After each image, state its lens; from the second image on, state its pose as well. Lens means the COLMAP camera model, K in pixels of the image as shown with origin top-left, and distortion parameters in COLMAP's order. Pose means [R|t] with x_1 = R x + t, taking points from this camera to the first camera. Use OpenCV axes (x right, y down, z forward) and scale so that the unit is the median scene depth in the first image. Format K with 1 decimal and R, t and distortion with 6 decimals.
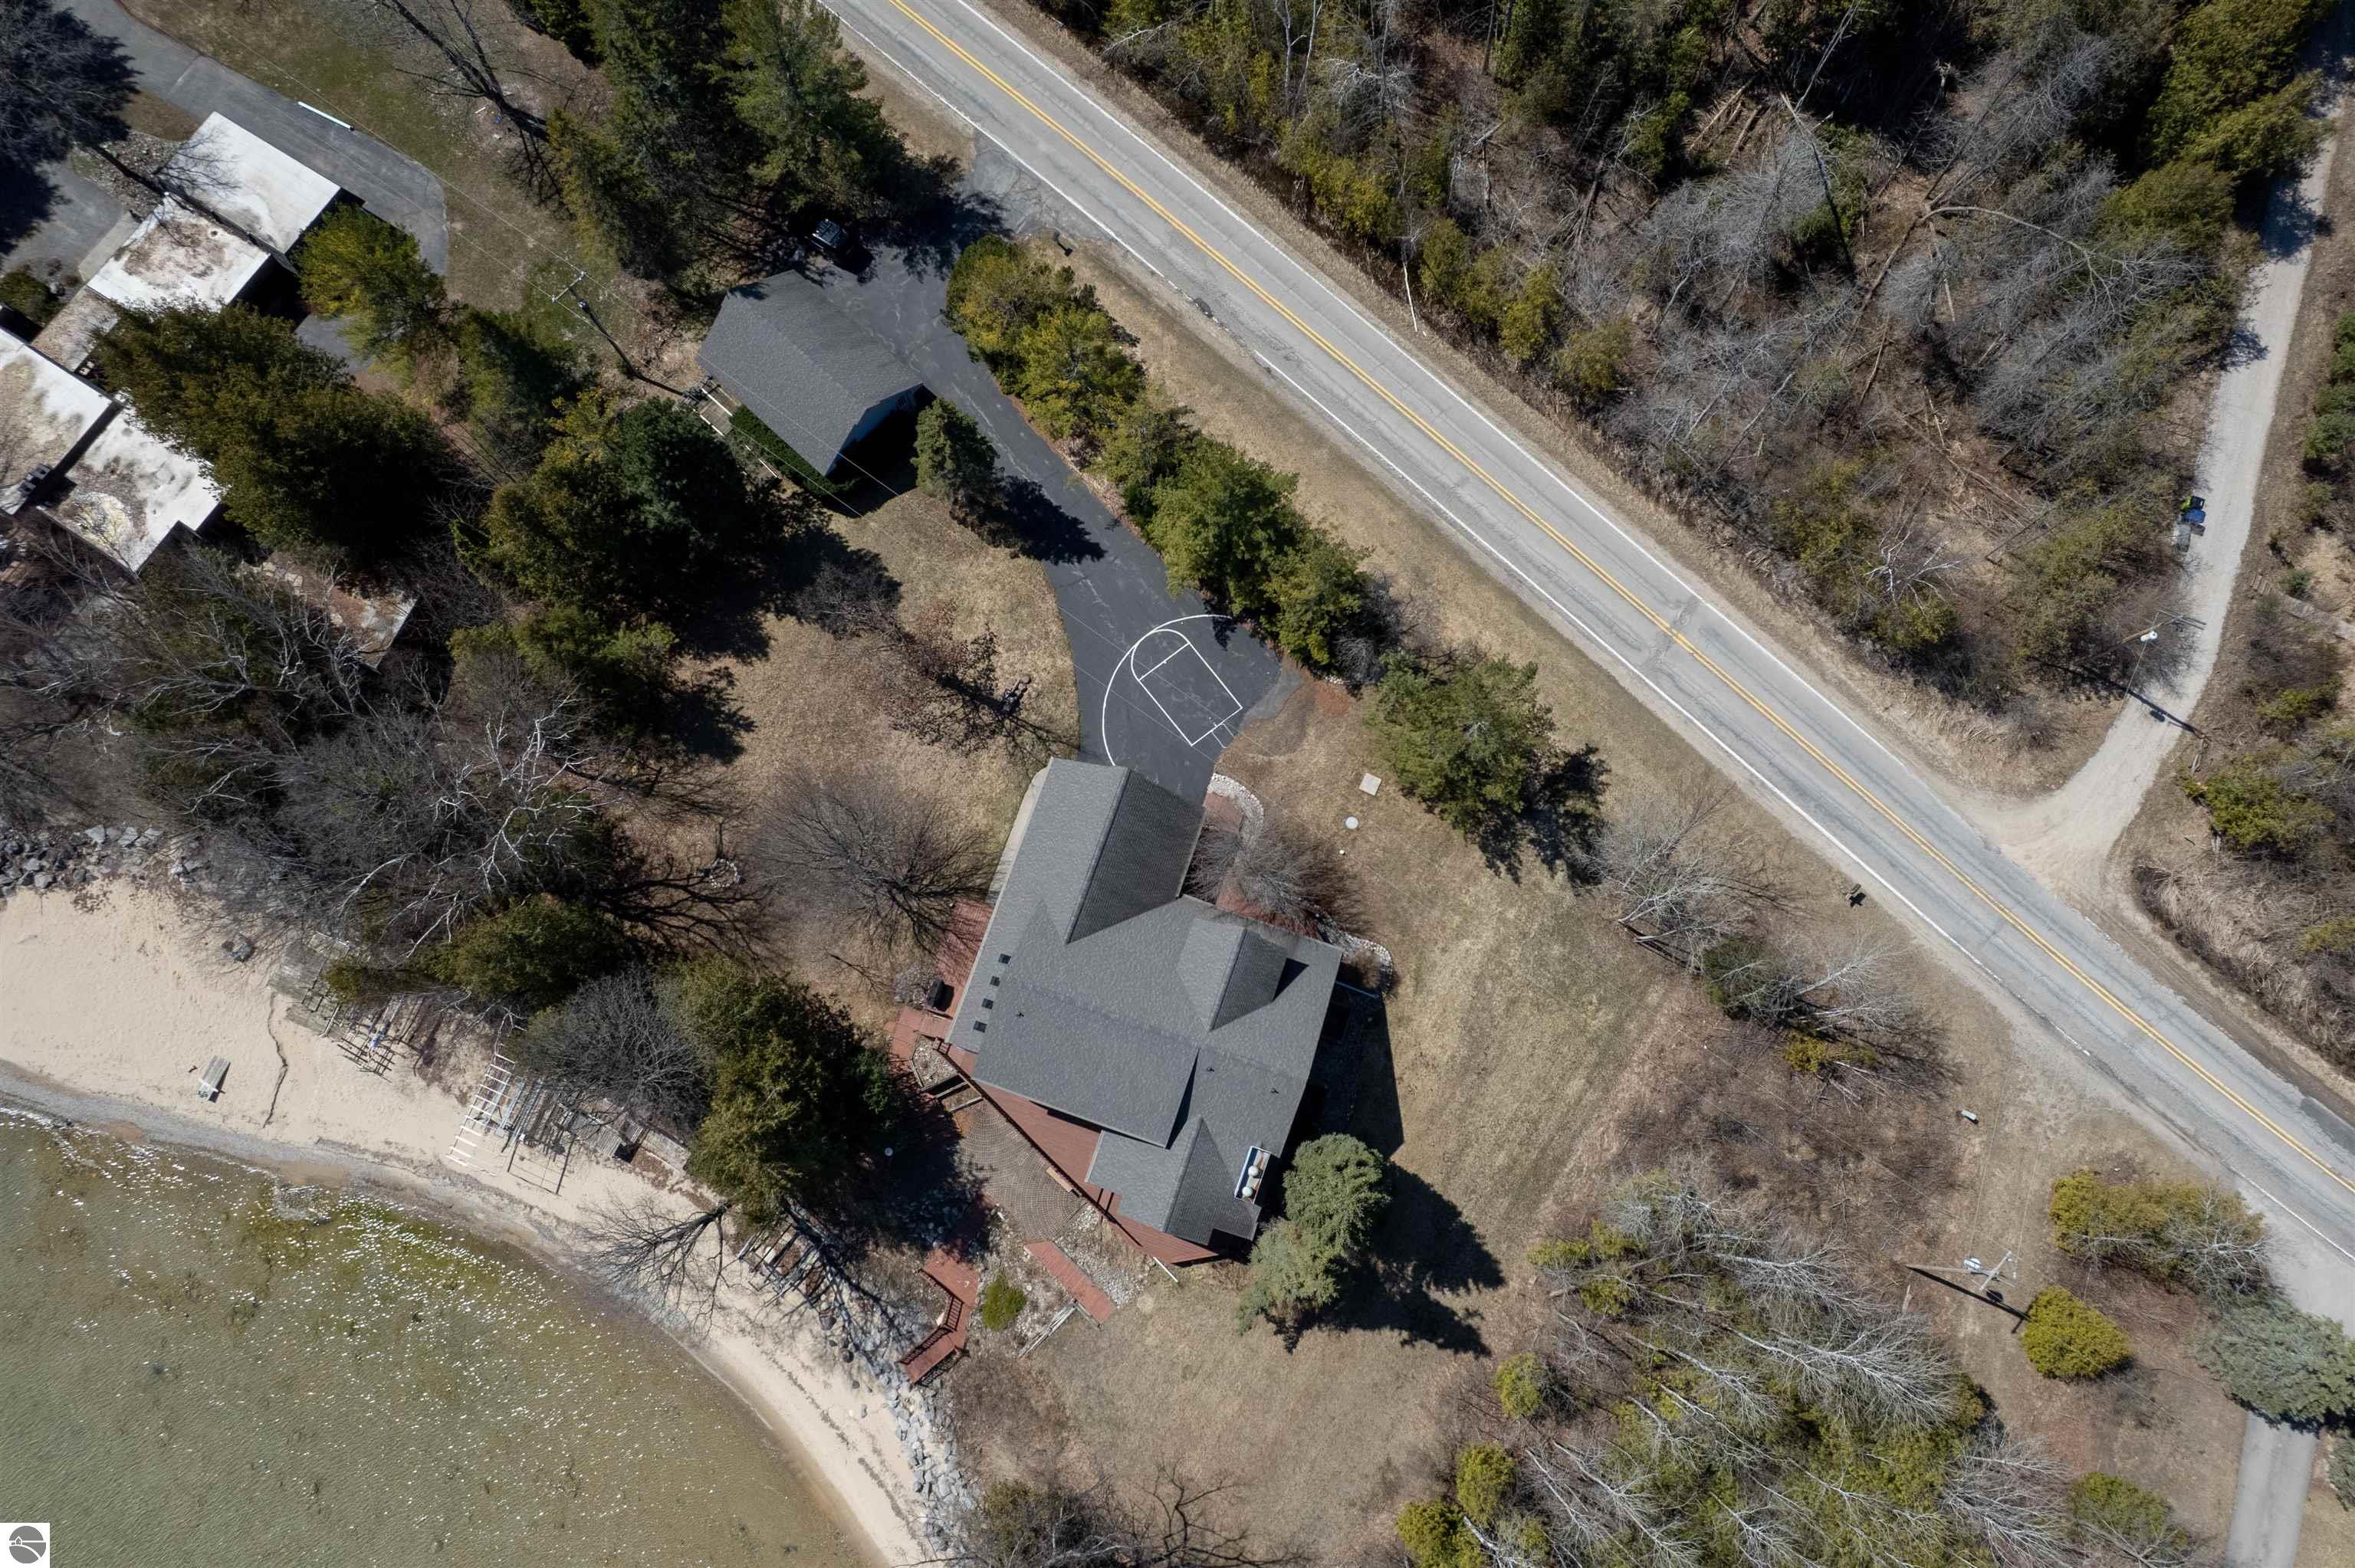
lens RADIAL K [[1514.0, 0, 1196.8], [0, 1514.0, 777.4], [0, 0, 1]] dist [-0.076454, 0.073412]
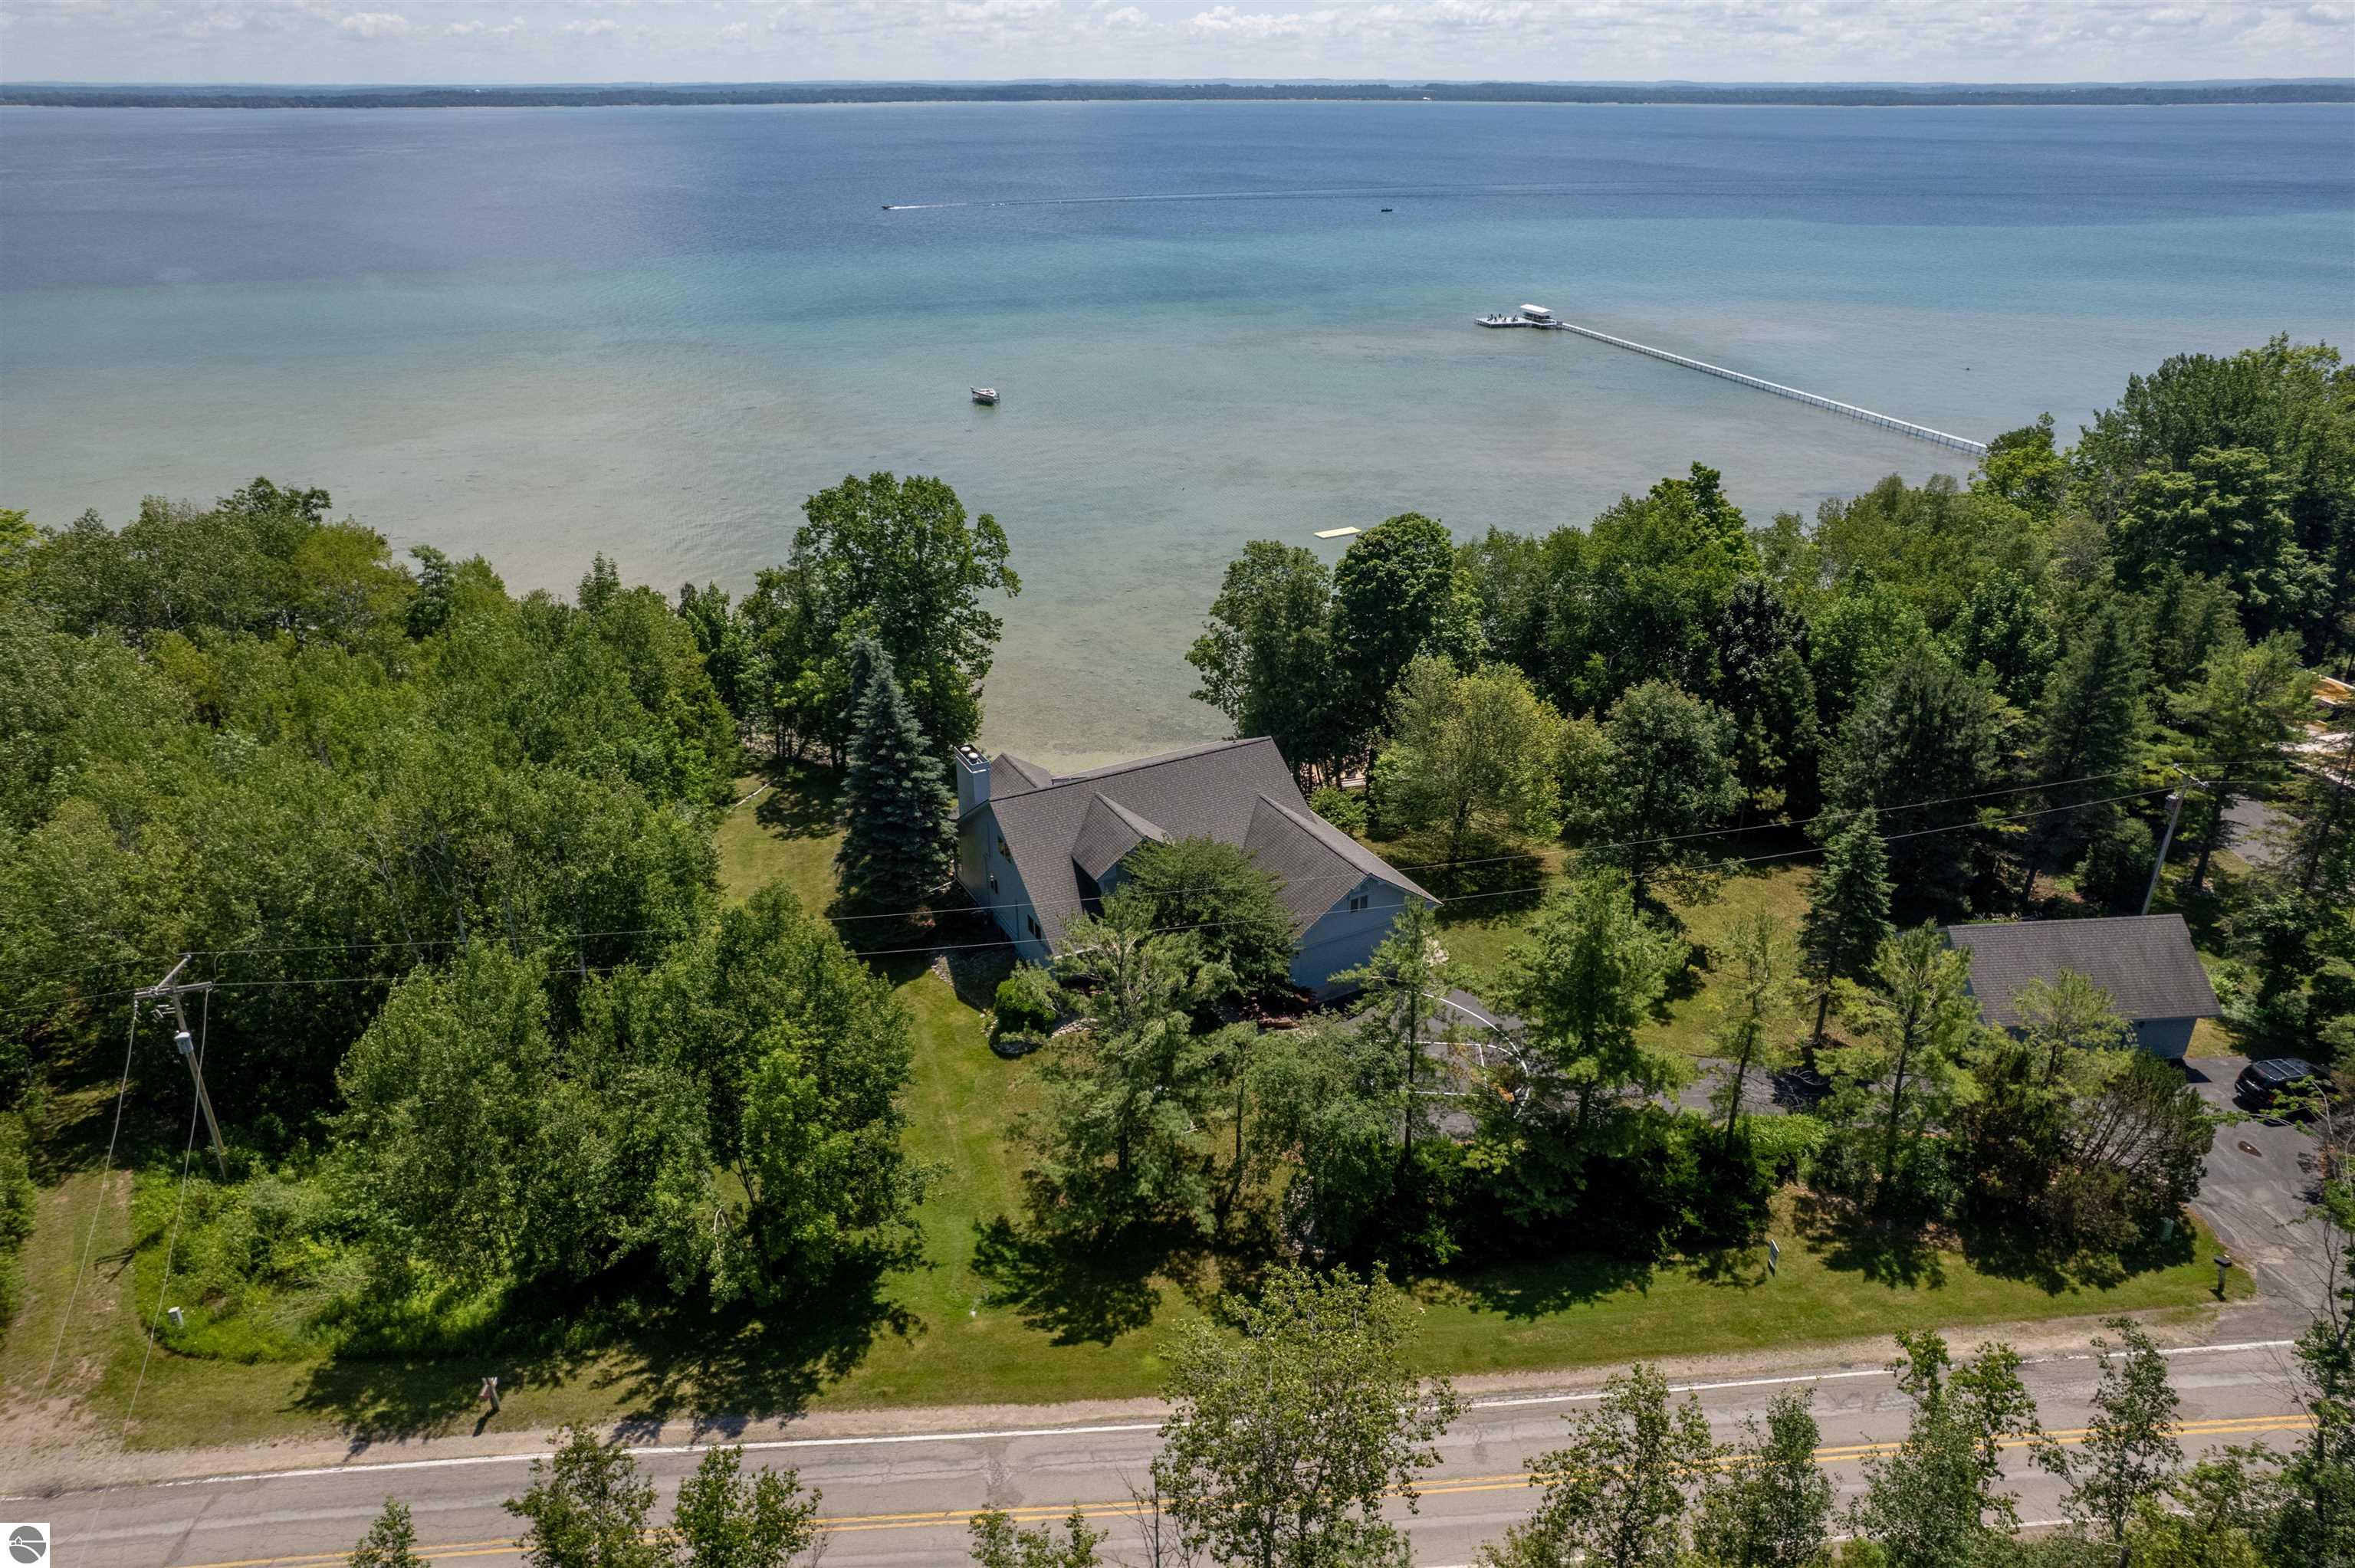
lens RADIAL K [[1514.0, 0, 1196.8], [0, 1514.0, 777.4], [0, 0, 1]] dist [-0.076454, 0.073412]
pose [[-0.668953, 0.310546, -0.675325, 0.550141], [-0.726015, -0.078162, 0.683222, -0.484353], [0.159387, 0.947339, 0.277748, 0.630990]]
